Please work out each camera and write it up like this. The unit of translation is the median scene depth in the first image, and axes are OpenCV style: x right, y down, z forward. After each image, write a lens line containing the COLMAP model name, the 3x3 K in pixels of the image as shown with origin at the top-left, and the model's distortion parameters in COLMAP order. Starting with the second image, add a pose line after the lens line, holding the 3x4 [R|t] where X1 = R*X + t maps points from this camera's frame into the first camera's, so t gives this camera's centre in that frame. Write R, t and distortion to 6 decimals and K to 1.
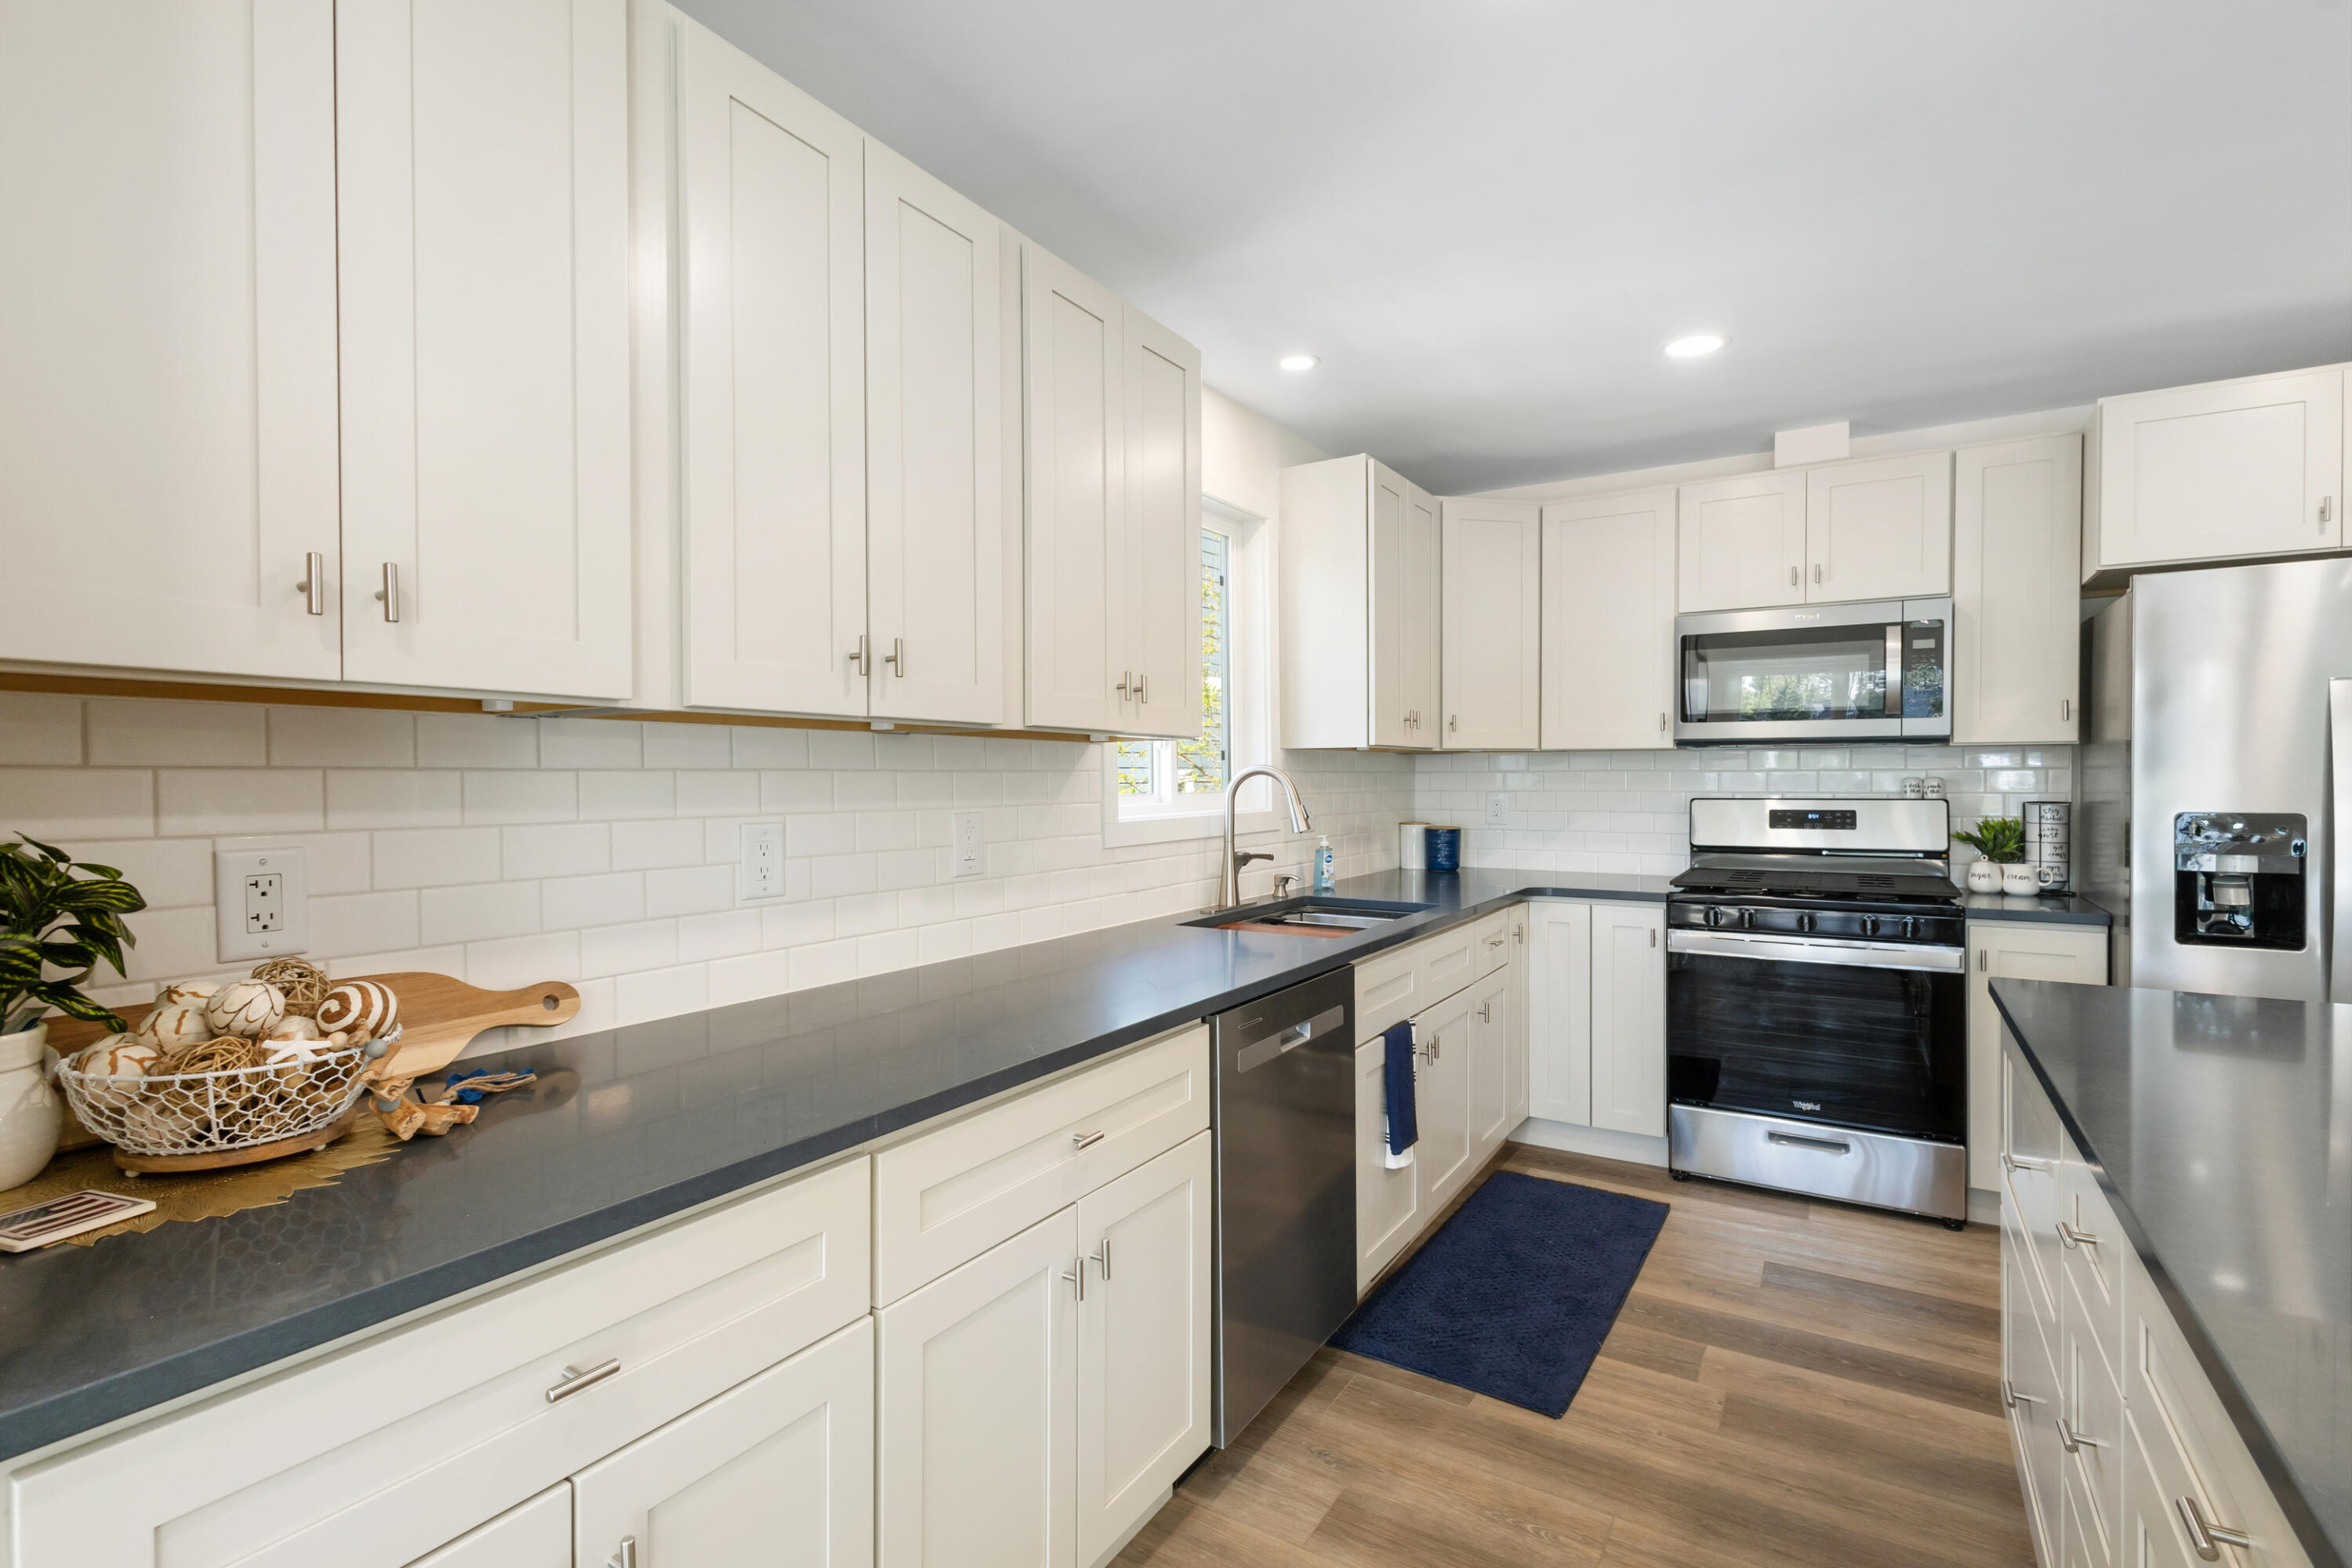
lens RADIAL K [[1085.6, 0, 1165.2], [0, 1085.6, 787.0], [0, 0, 1]] dist [0.009713, -0.003631]
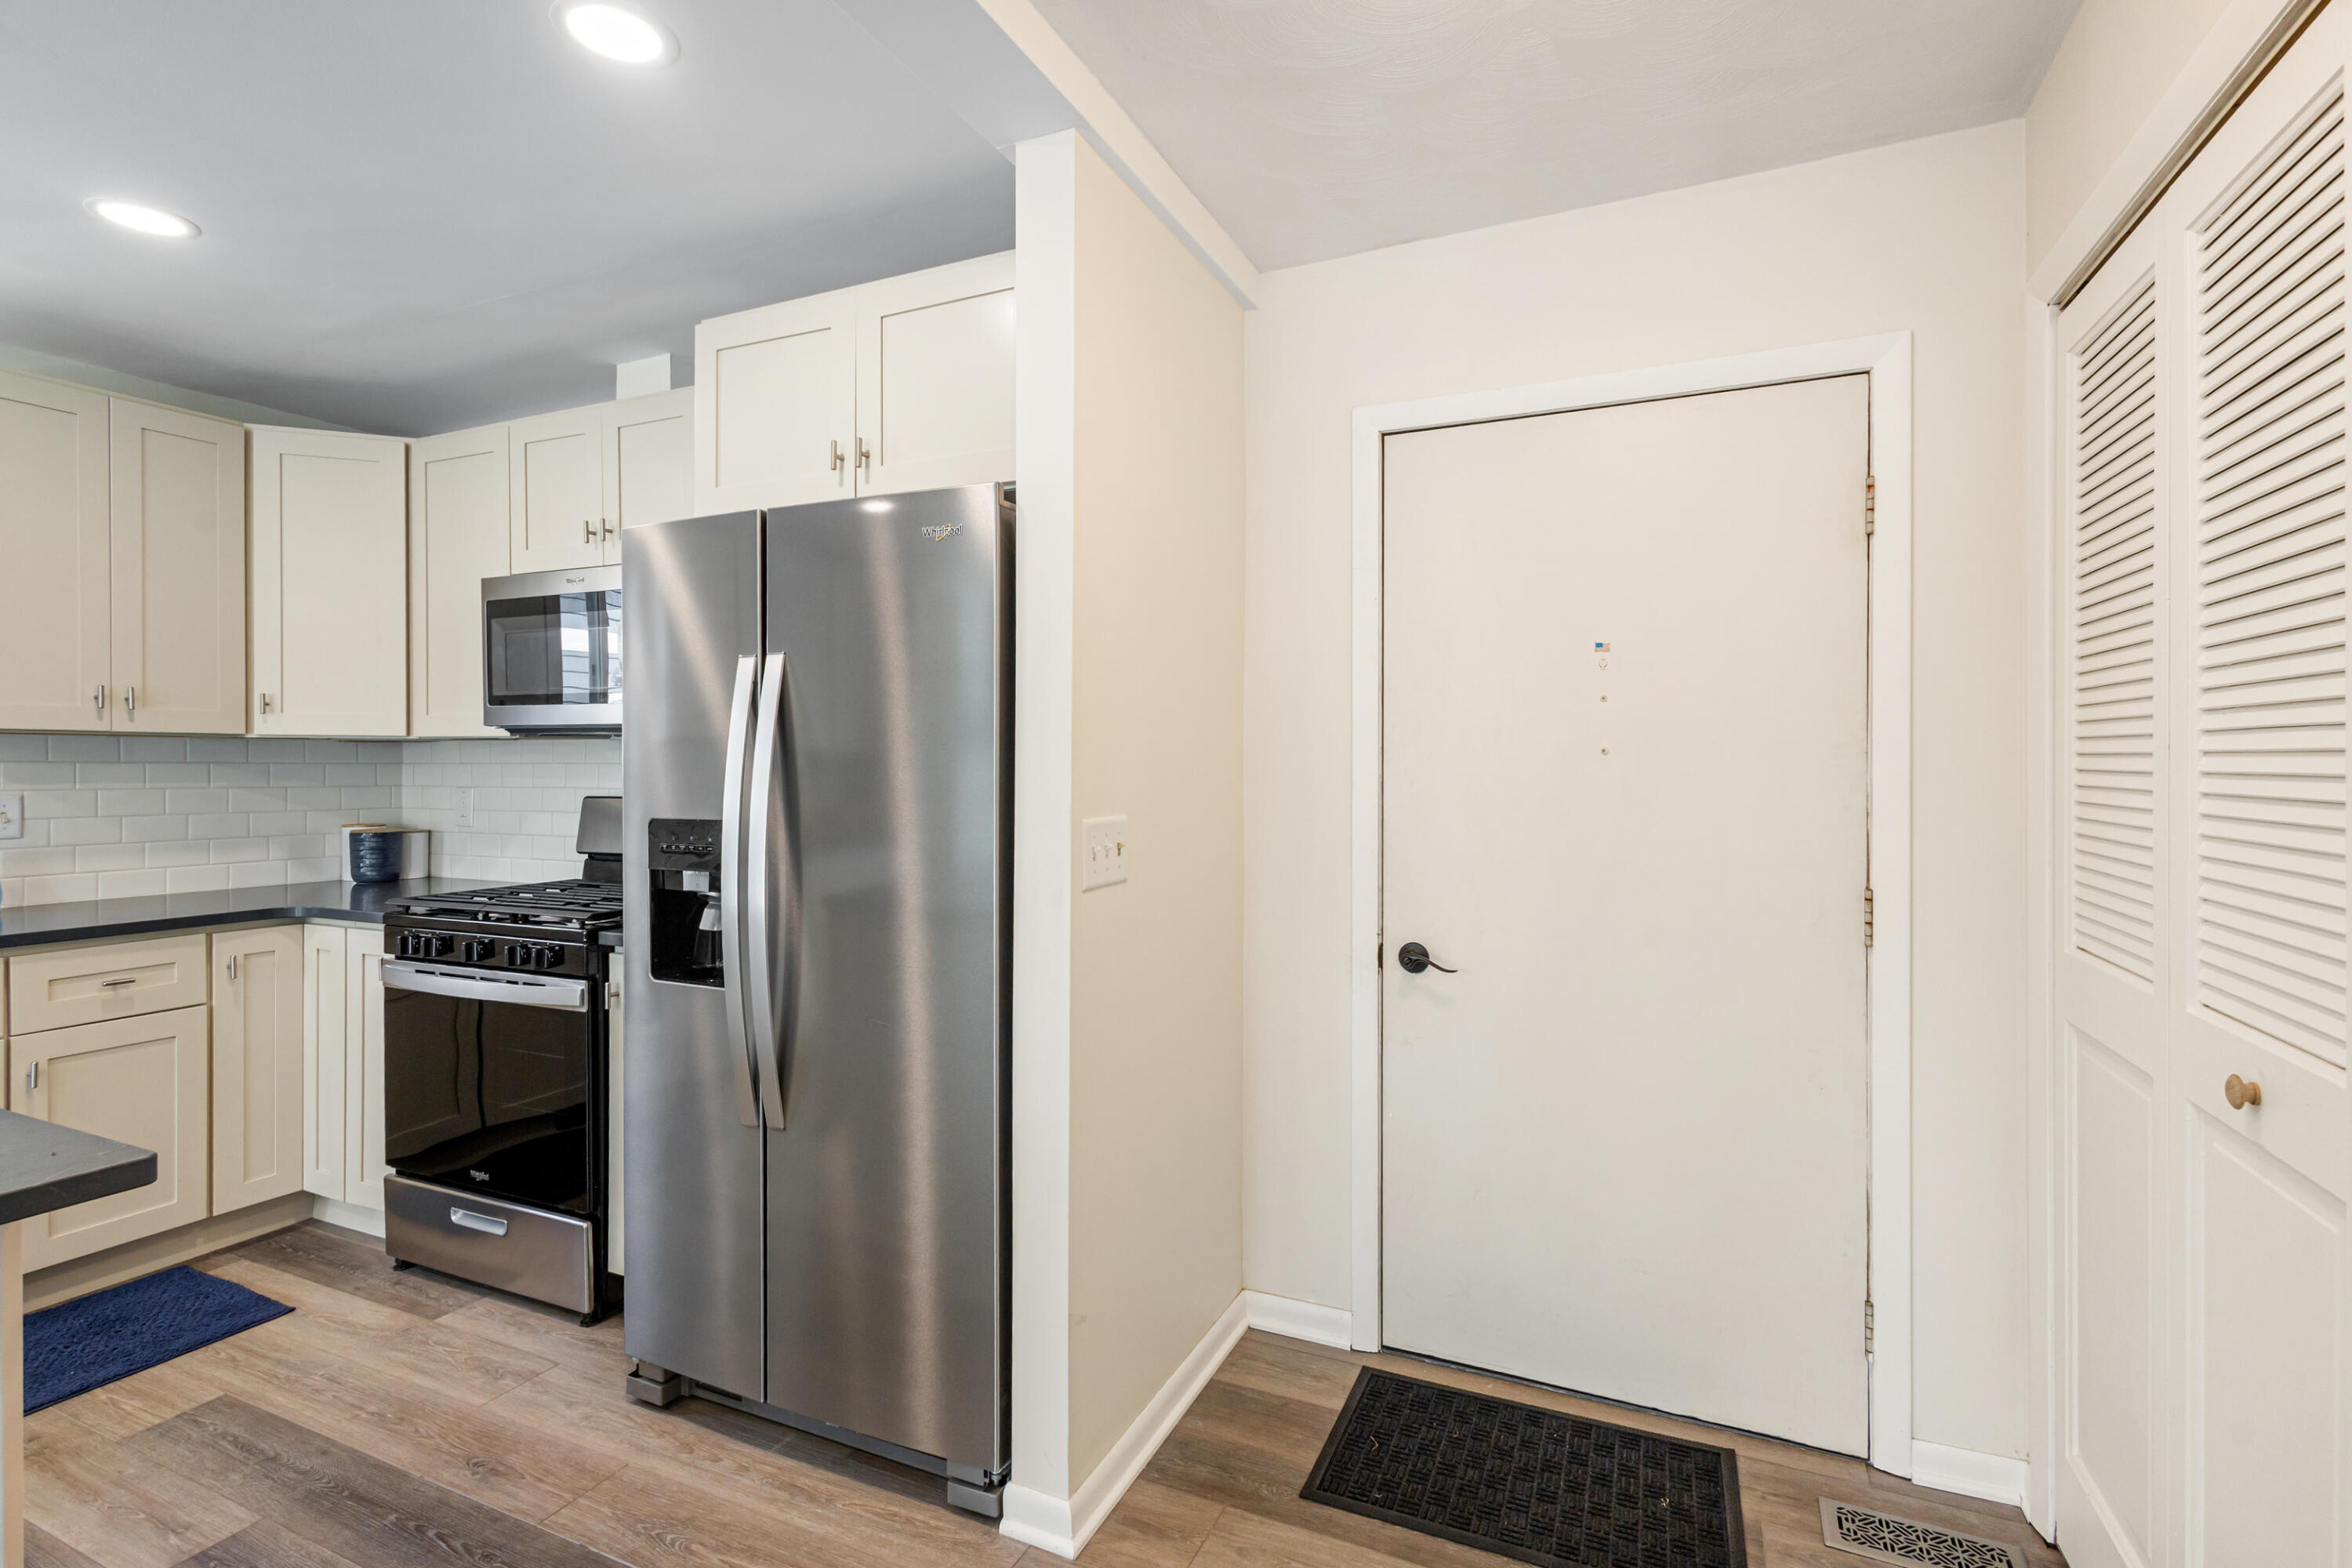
lens RADIAL K [[1085.6, 0, 1168.5], [0, 1085.6, 765.9], [0, 0, 1]] dist [0.009713, -0.003631]
pose [[0.988789, 0.005802, 0.149208, 0.876763], [-0.004709, 0.999959, -0.007676, -0.010508], [-0.149246, 0.006887, 0.988776, 0.098237]]
